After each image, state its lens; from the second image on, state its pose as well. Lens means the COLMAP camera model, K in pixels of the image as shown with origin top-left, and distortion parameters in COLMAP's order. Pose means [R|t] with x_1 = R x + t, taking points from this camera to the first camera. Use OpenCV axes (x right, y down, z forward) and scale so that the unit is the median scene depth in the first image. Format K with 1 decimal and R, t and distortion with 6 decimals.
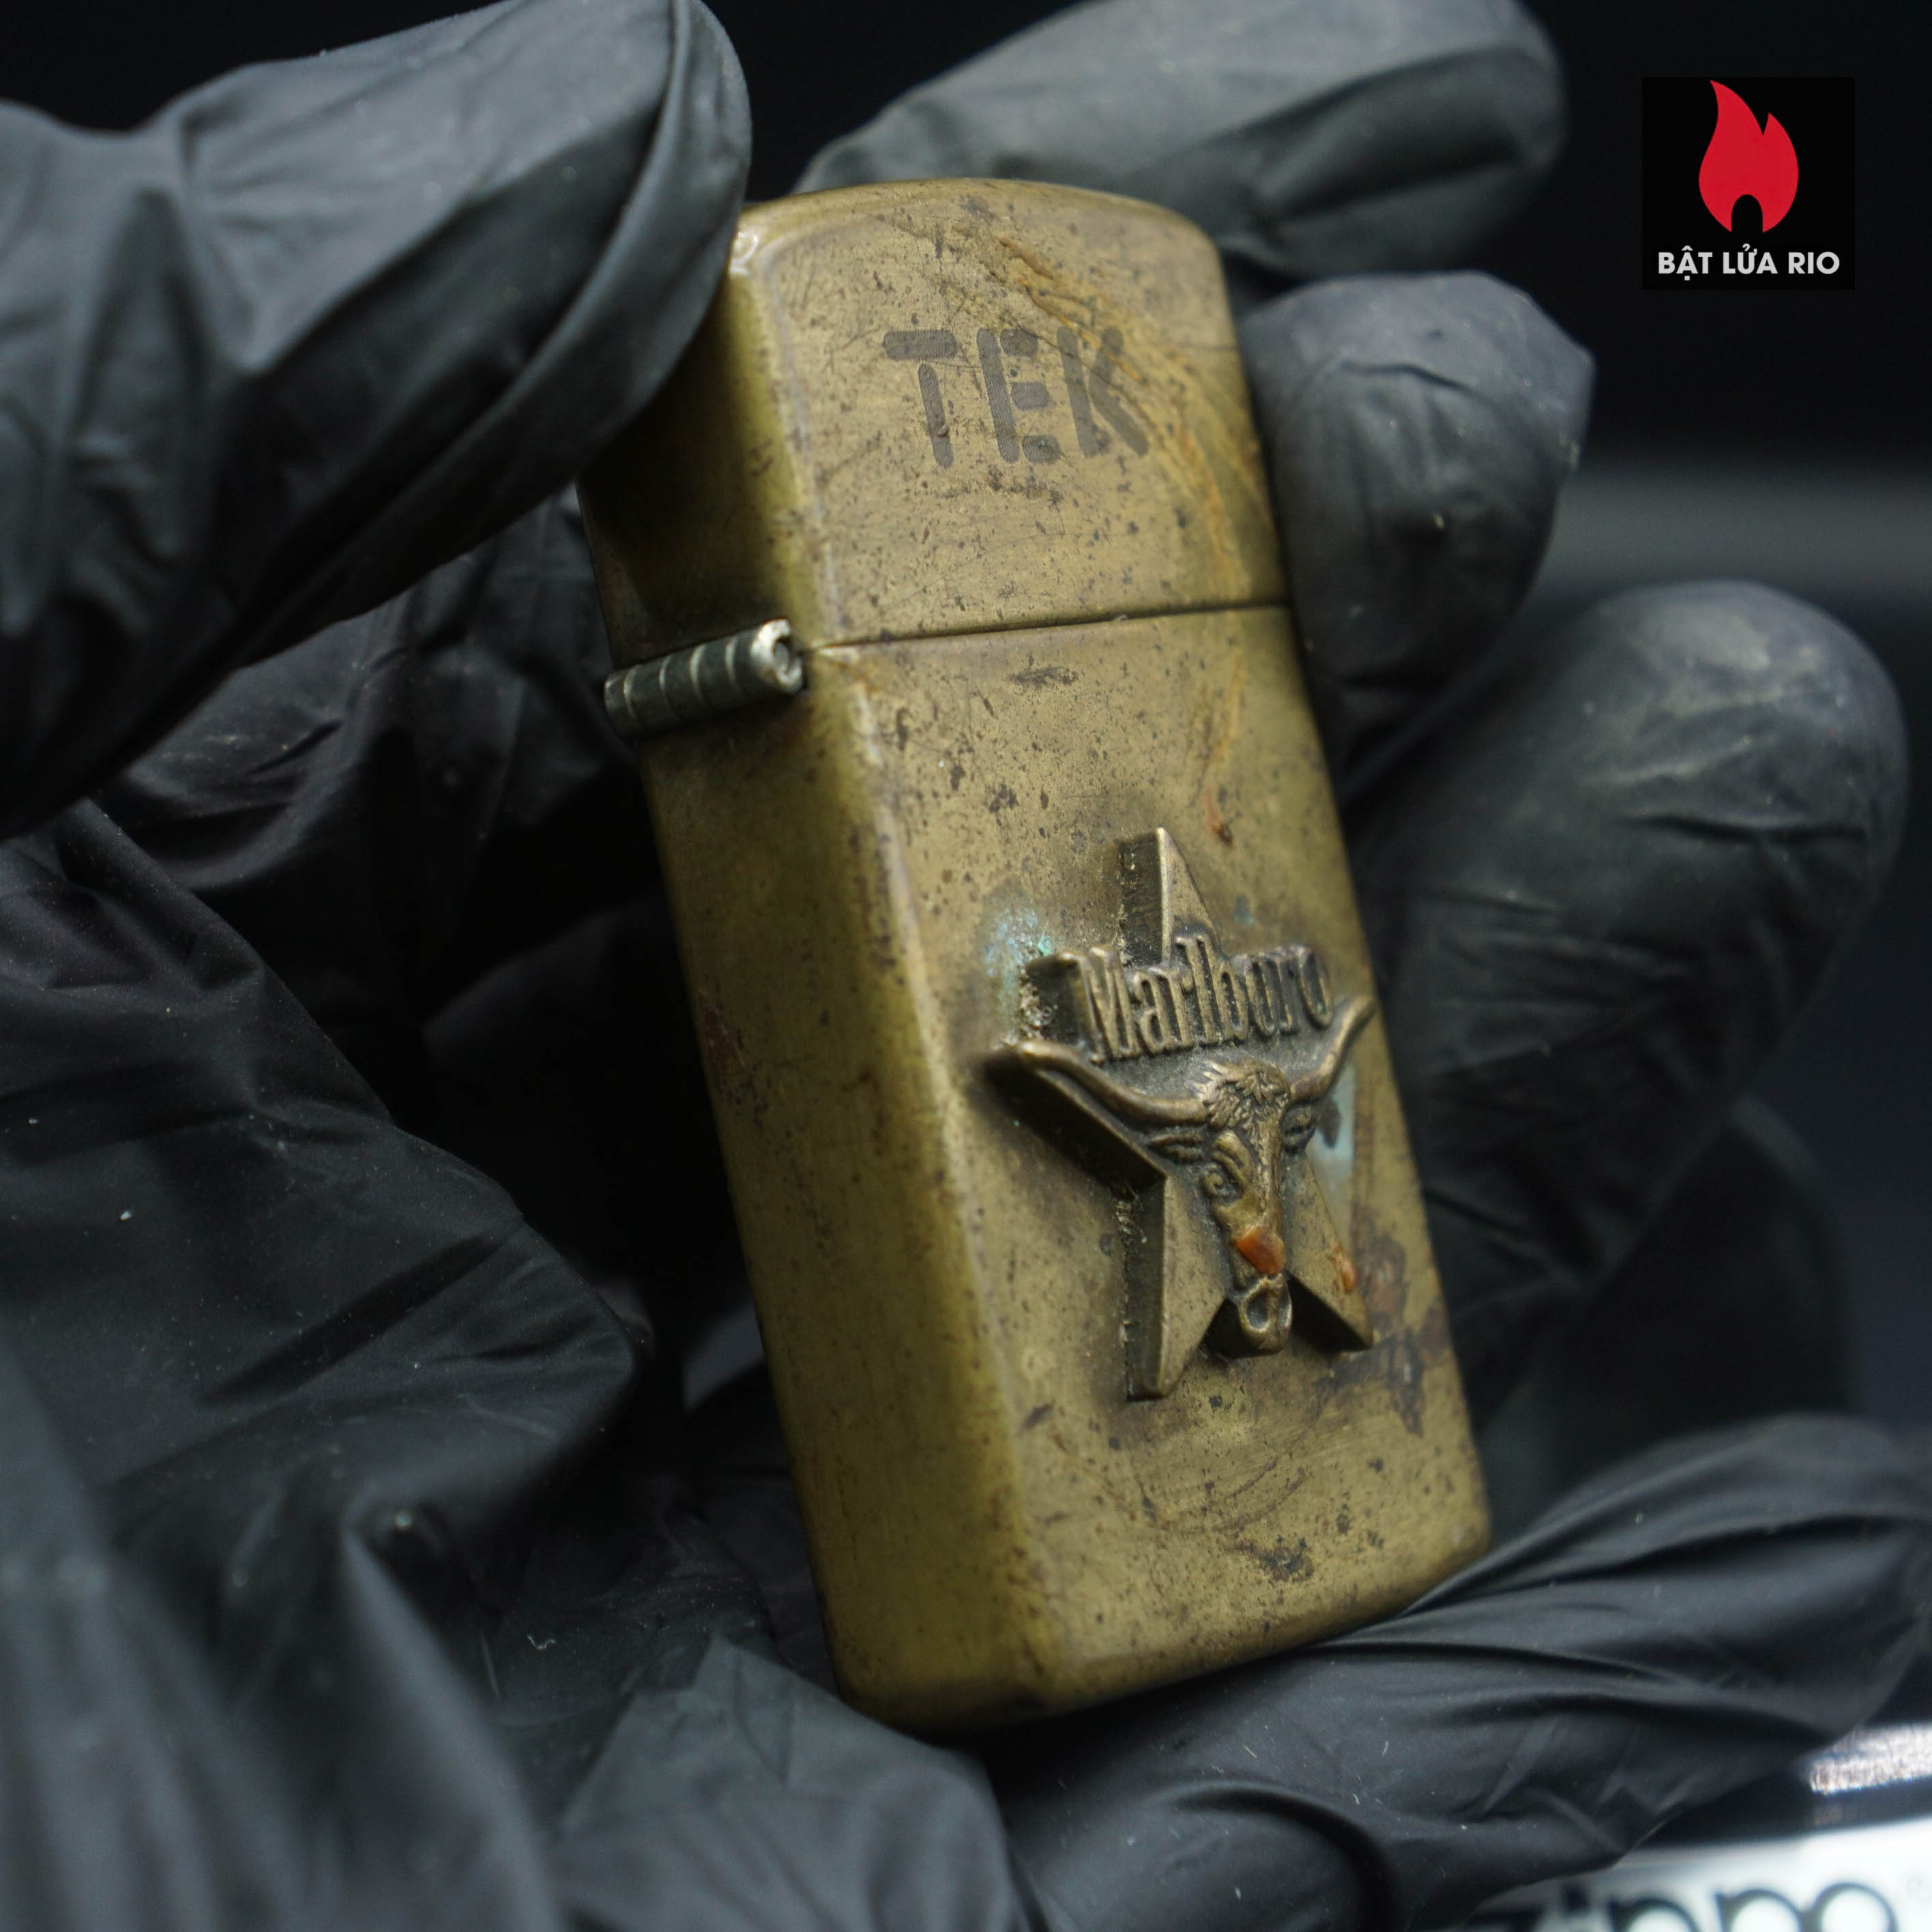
lens RADIAL K [[6367.1, 0, 966.0], [0, 6367.1, 966.0], [0, 0, 1]] dist [-0.071266, -1.886356]
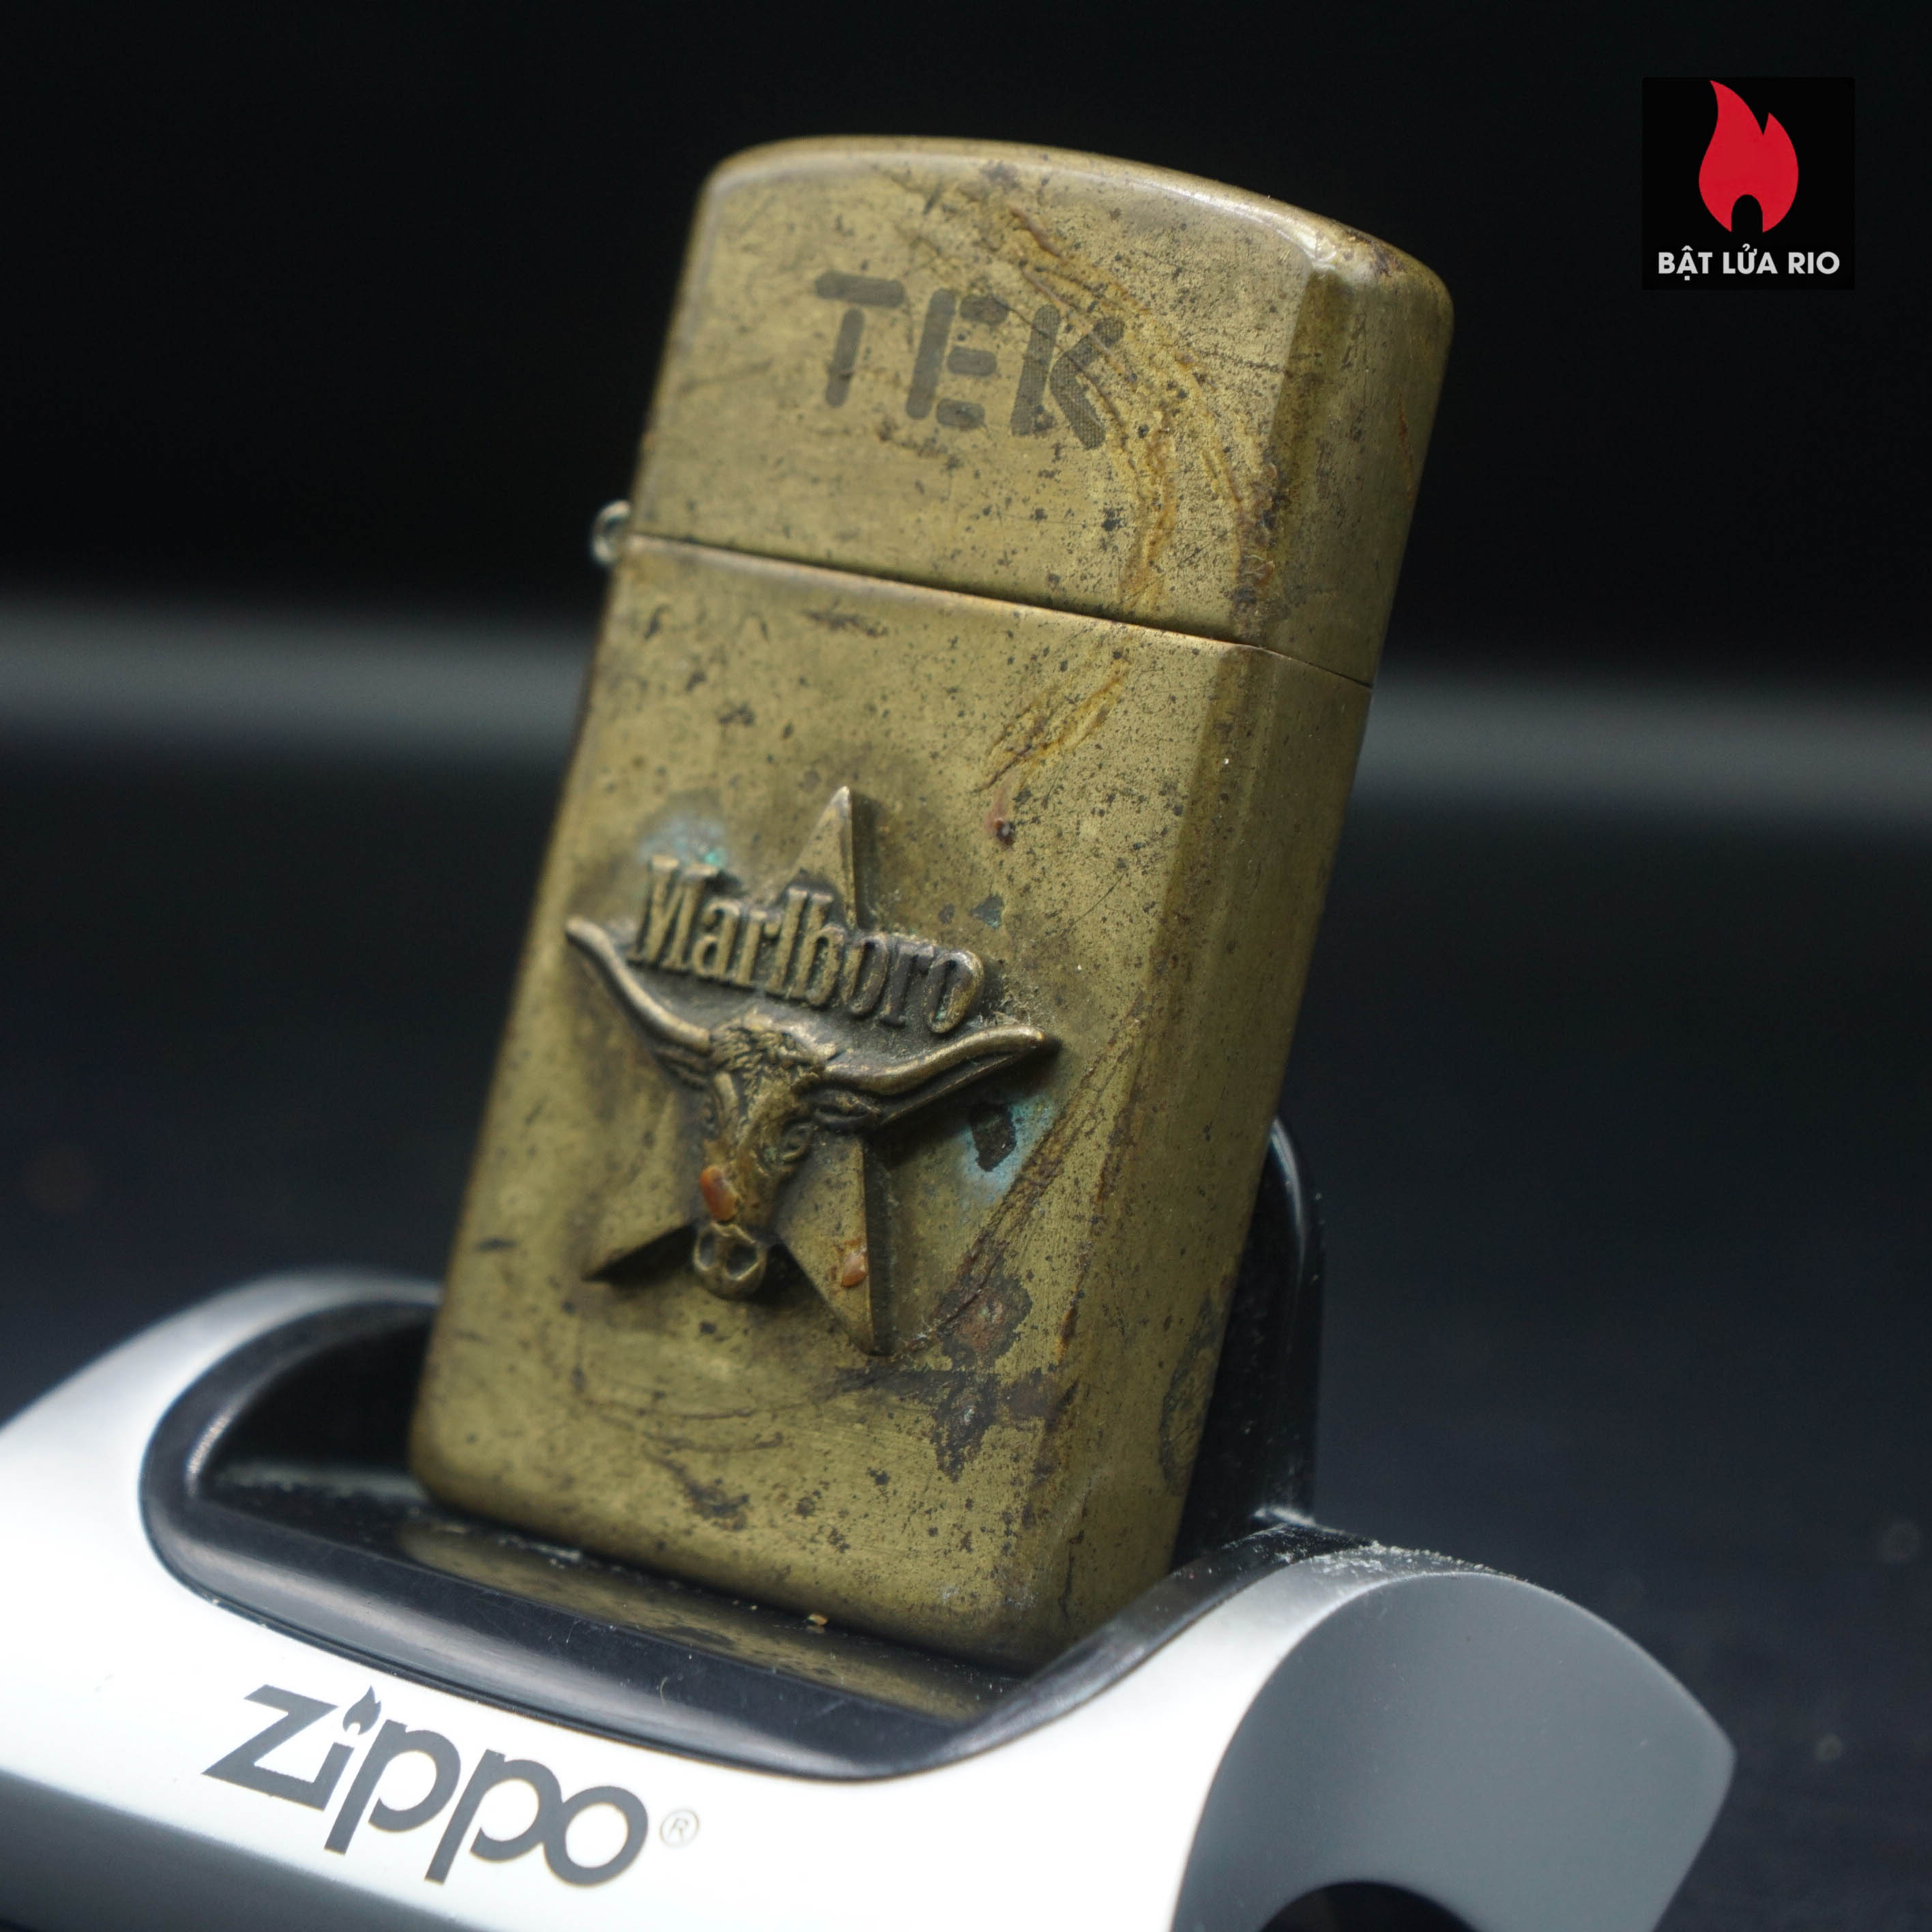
lens RADIAL K [[6685.2, 0, 964.3], [0, 6685.2, 1076.5], [0, 0, 1]] dist [-0.087368, 2.031964]
pose [[0.086684, 0.226670, -0.970106, 1.087041], [-0.203538, 0.957262, 0.205481, -0.202285], [0.975222, 0.179642, 0.129115, 0.892470]]
